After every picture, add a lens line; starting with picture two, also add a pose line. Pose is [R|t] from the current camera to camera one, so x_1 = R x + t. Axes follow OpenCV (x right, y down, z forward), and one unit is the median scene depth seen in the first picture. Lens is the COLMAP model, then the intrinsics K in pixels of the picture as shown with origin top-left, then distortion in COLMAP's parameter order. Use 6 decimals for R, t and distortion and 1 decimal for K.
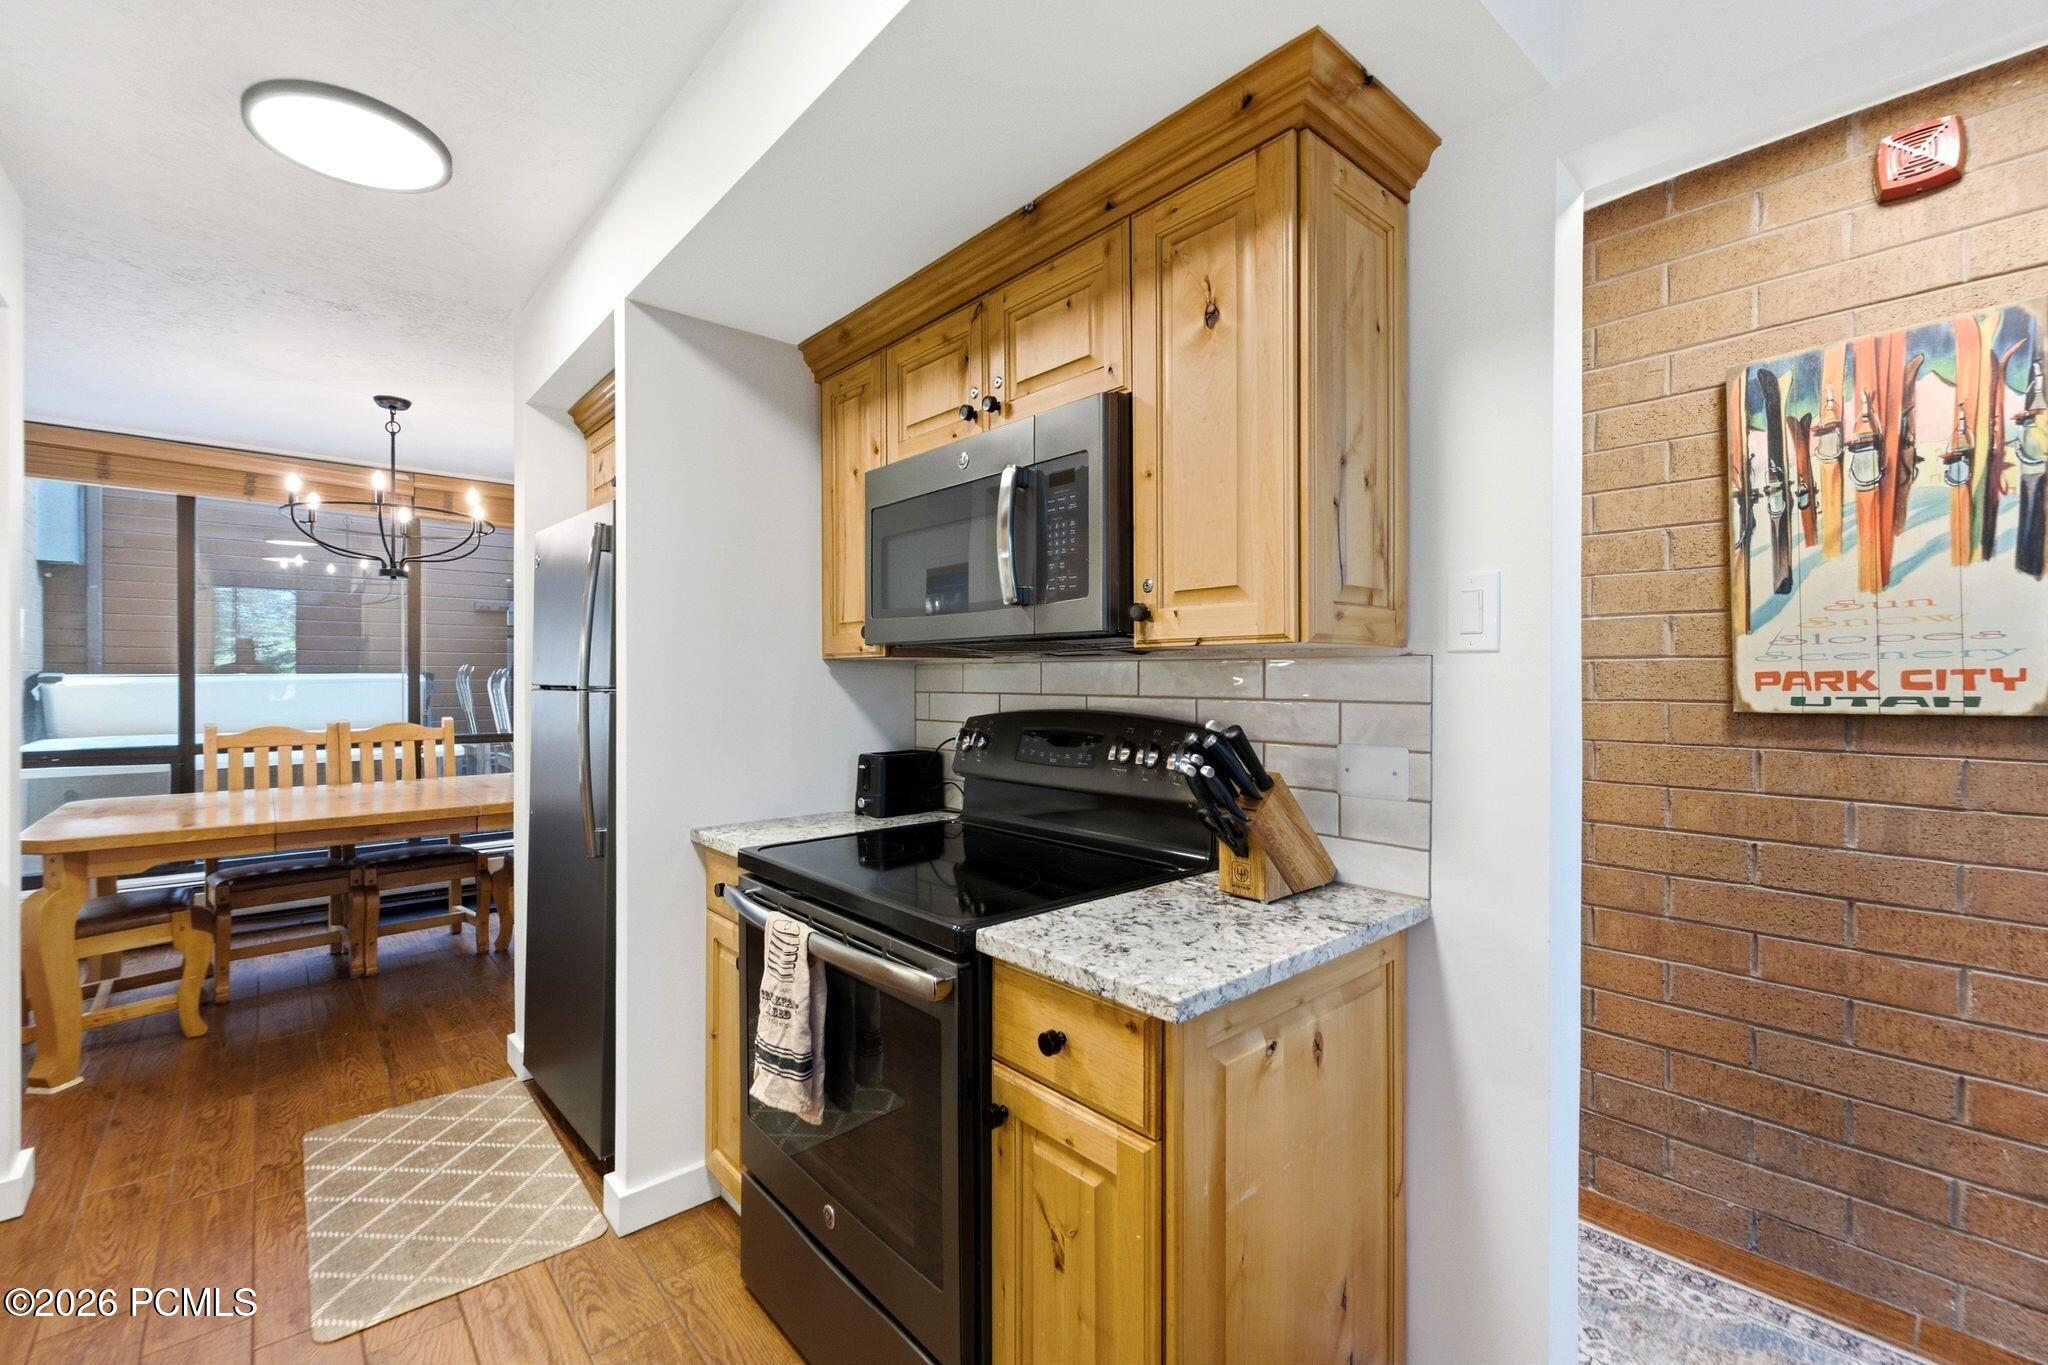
lens RADIAL K [[857.1, 0, 1014.1], [0, 857.1, 681.1], [0, 0, 1]] dist [-0.007669, 0.008246]
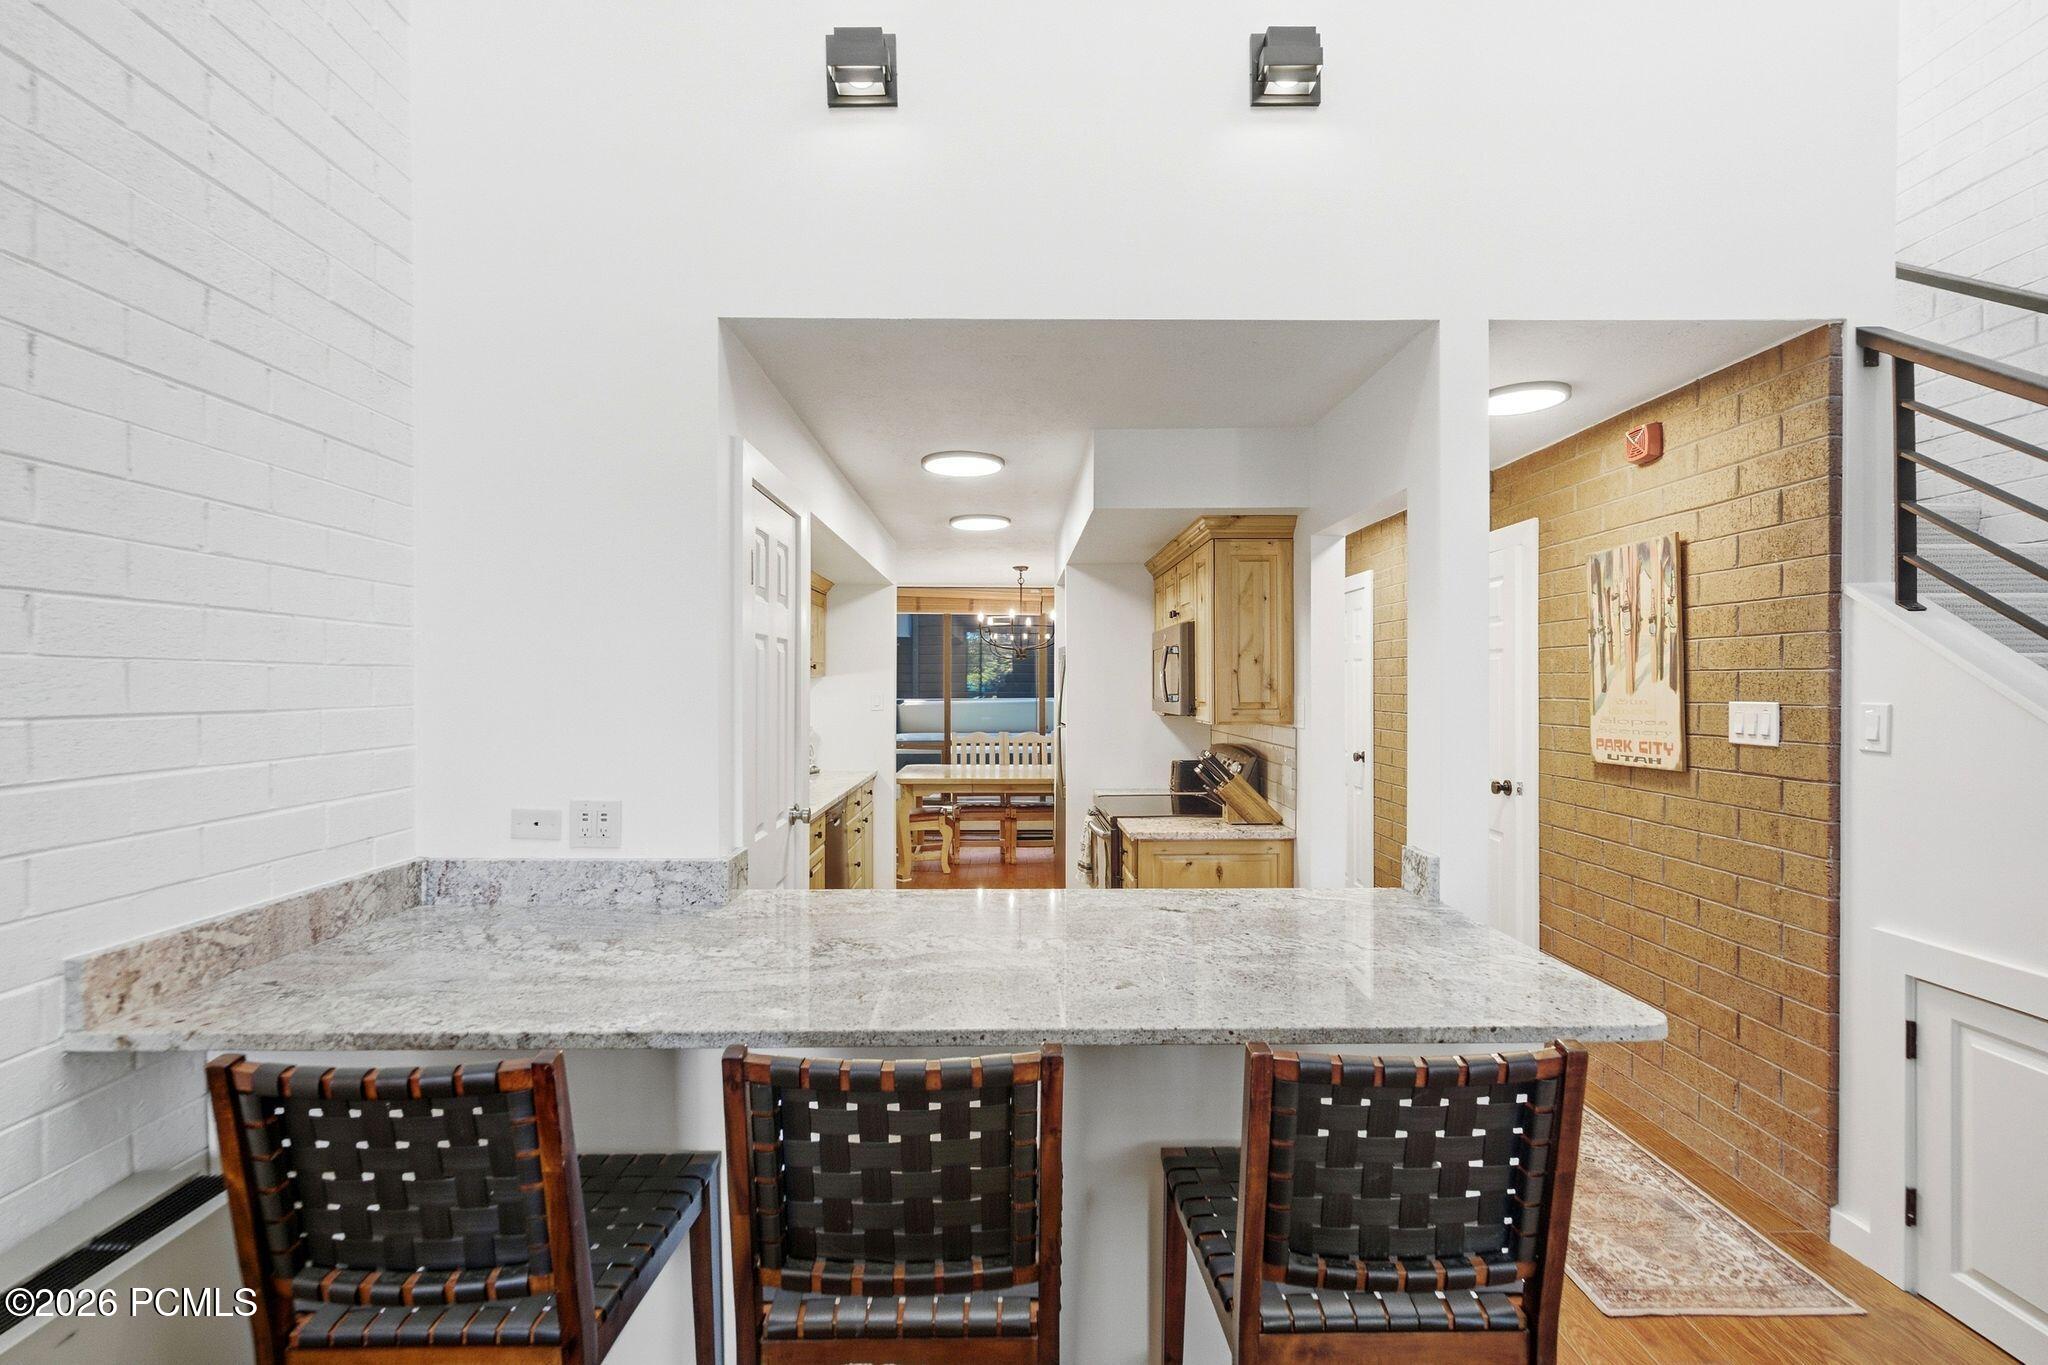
lens RADIAL K [[910.2, 0, 1021.1], [0, 910.2, 681.9], [0, 0, 1]] dist [0.003012, 0.000081]
pose [[0.762177, -0.002158, -0.647365, 1.169253], [-0.001156, 0.999988, -0.004695, -0.111161], [0.647368, 0.004326, 0.762165, -1.089481]]
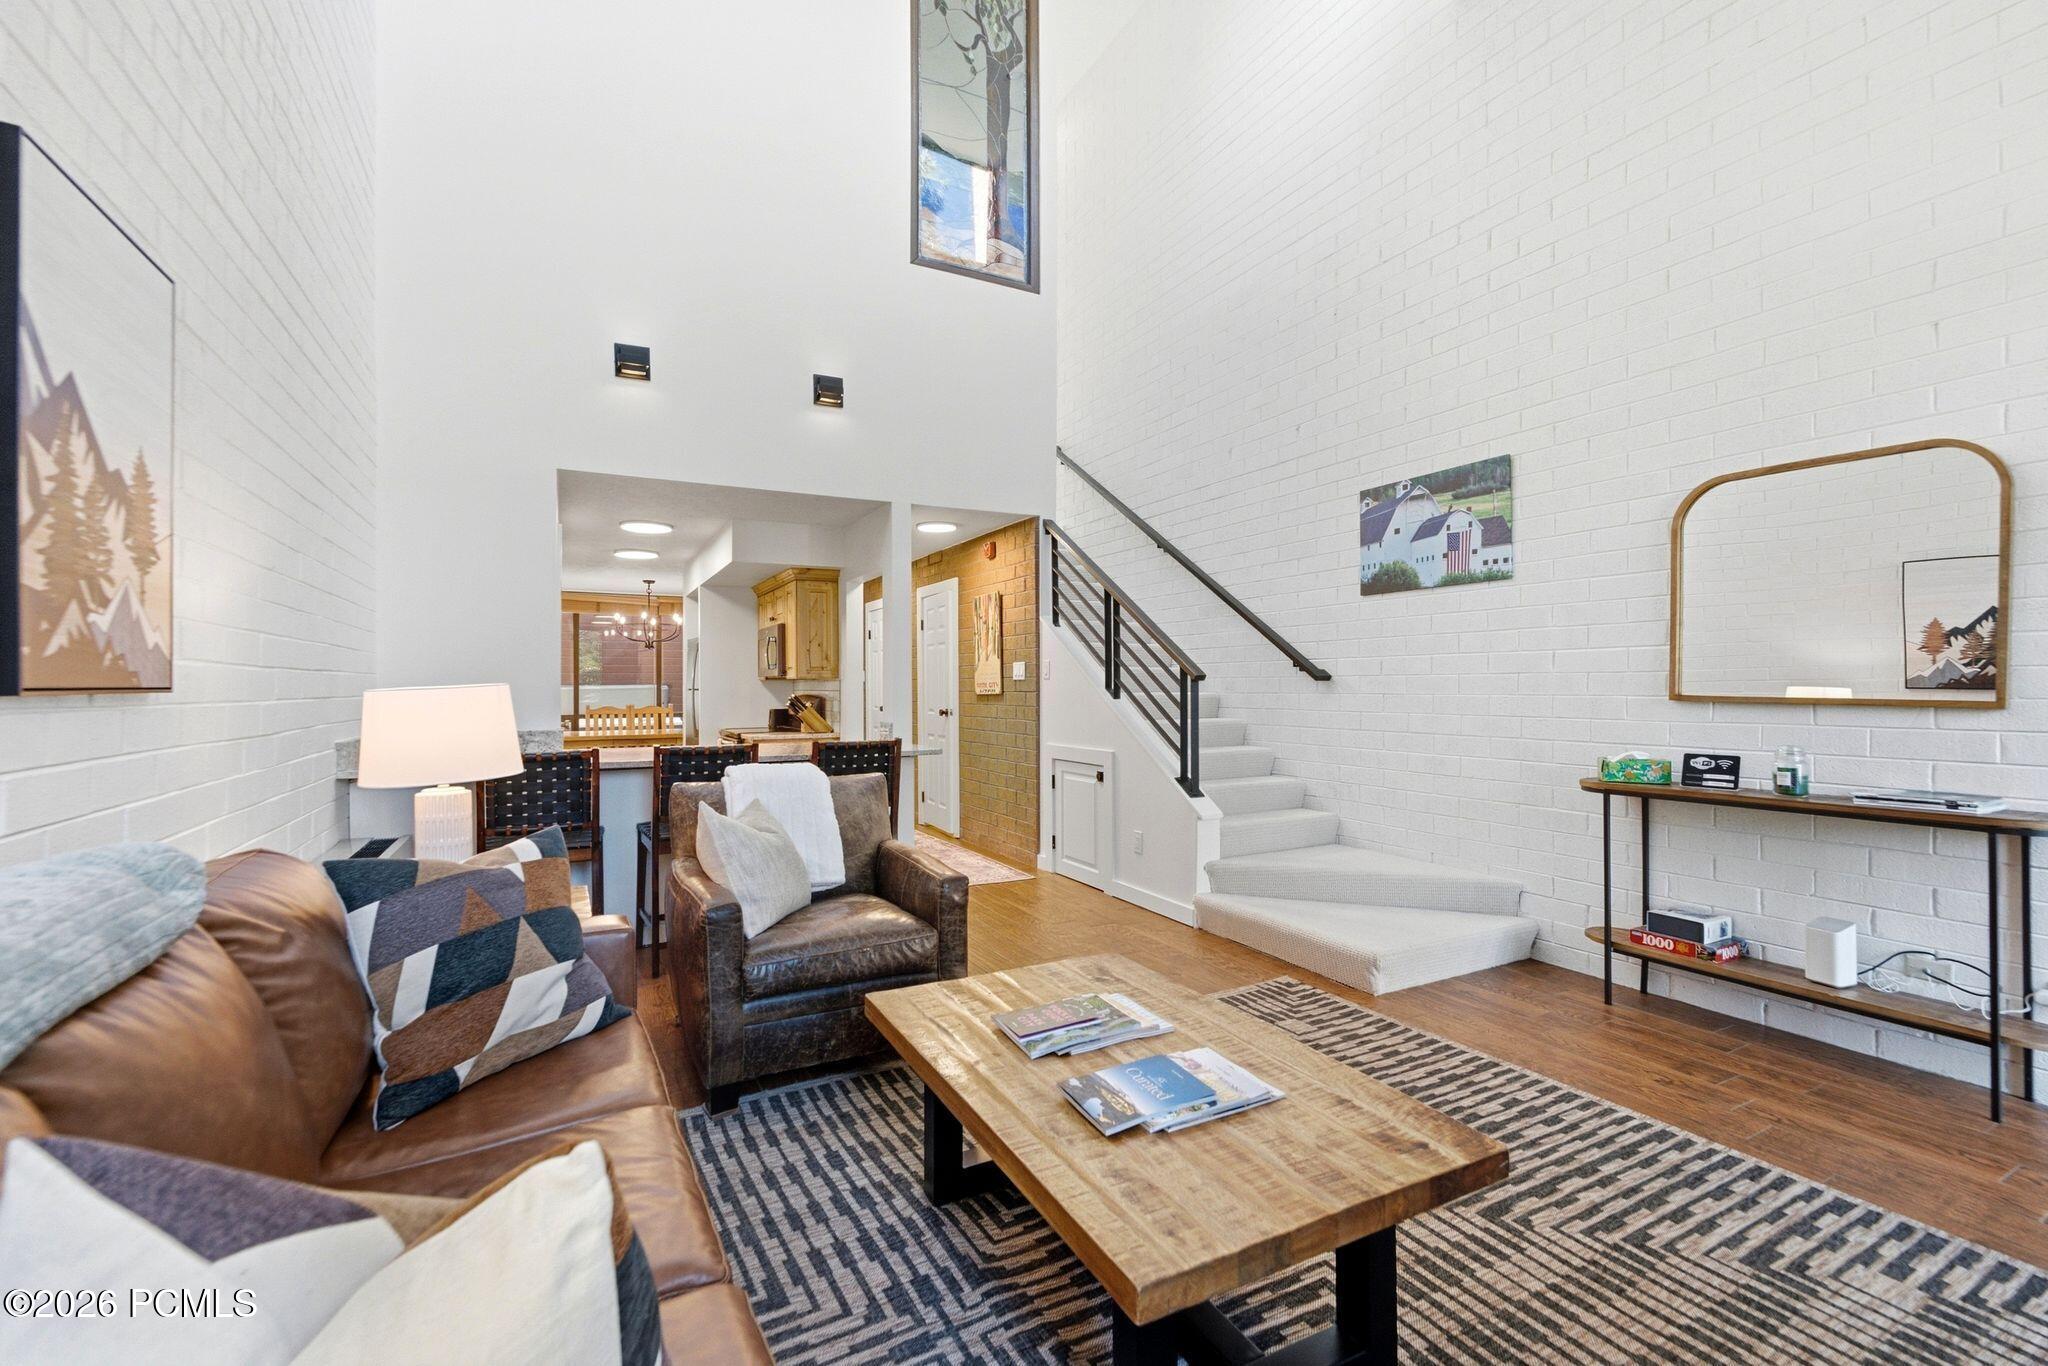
lens RADIAL K [[857.1, 0, 1017.4], [0, 857.1, 685.6], [0, 0, 1]] dist [-0.007669, 0.008246]
pose [[0.972734, -0.004707, -0.231876, 1.881137], [0.003627, 0.999980, -0.005084, 0.018917], [0.231896, 0.004105, 0.972732, -2.476943]]
